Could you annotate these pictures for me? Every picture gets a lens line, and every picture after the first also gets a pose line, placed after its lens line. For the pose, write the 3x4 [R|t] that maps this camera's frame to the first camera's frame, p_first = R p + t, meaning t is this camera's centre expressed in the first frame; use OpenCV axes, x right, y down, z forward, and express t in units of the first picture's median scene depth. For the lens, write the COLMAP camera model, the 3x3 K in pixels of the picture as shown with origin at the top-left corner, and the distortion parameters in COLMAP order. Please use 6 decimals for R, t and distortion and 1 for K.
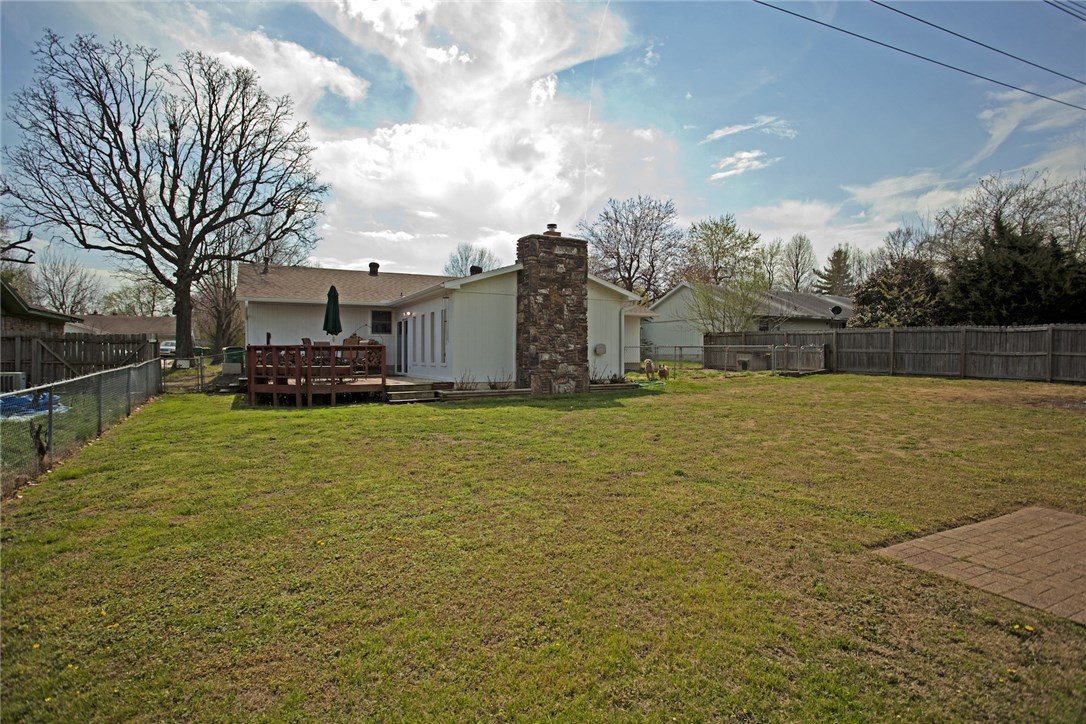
lens RADIAL K [[624.9, 0, 544.8], [0, 624.9, 361.0], [0, 0, 1]] dist [-0.002954, 0.000043]
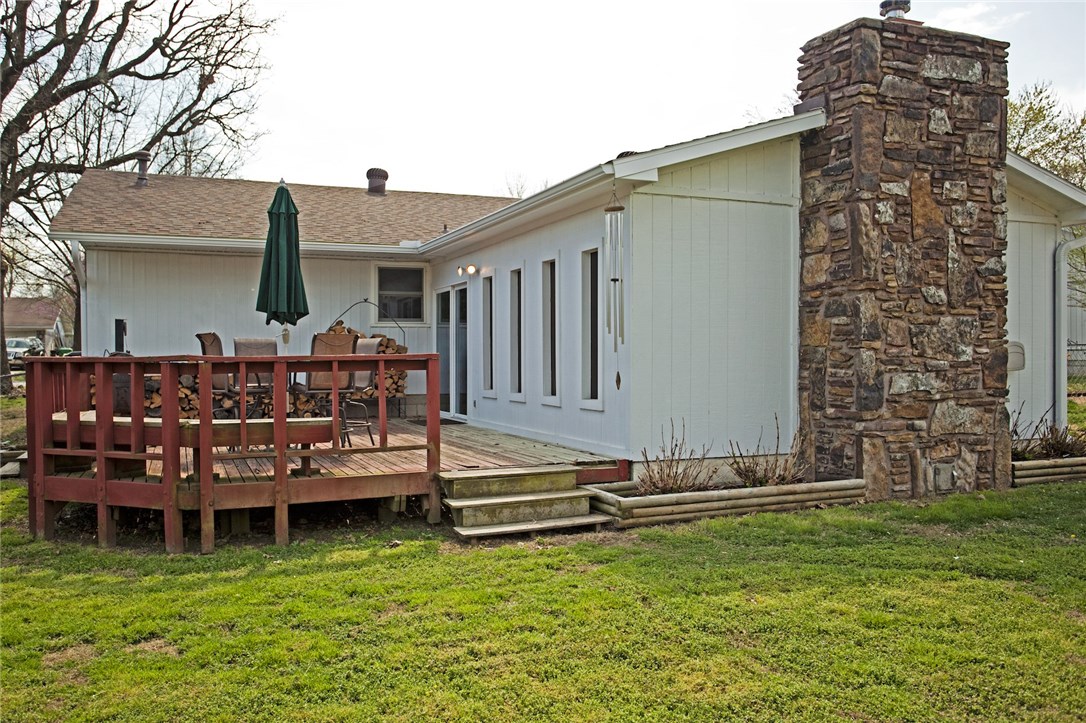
lens RADIAL K [[893.9, 0, 542.1], [0, 893.9, 359.8], [0, 0, 1]] dist [0.056689, 0.002084]
pose [[0.997848, -0.006454, -0.065245, -0.156317], [0.006465, 0.999979, -0.000057, -0.020199], [0.065244, -0.000365, 0.997869, 0.491414]]
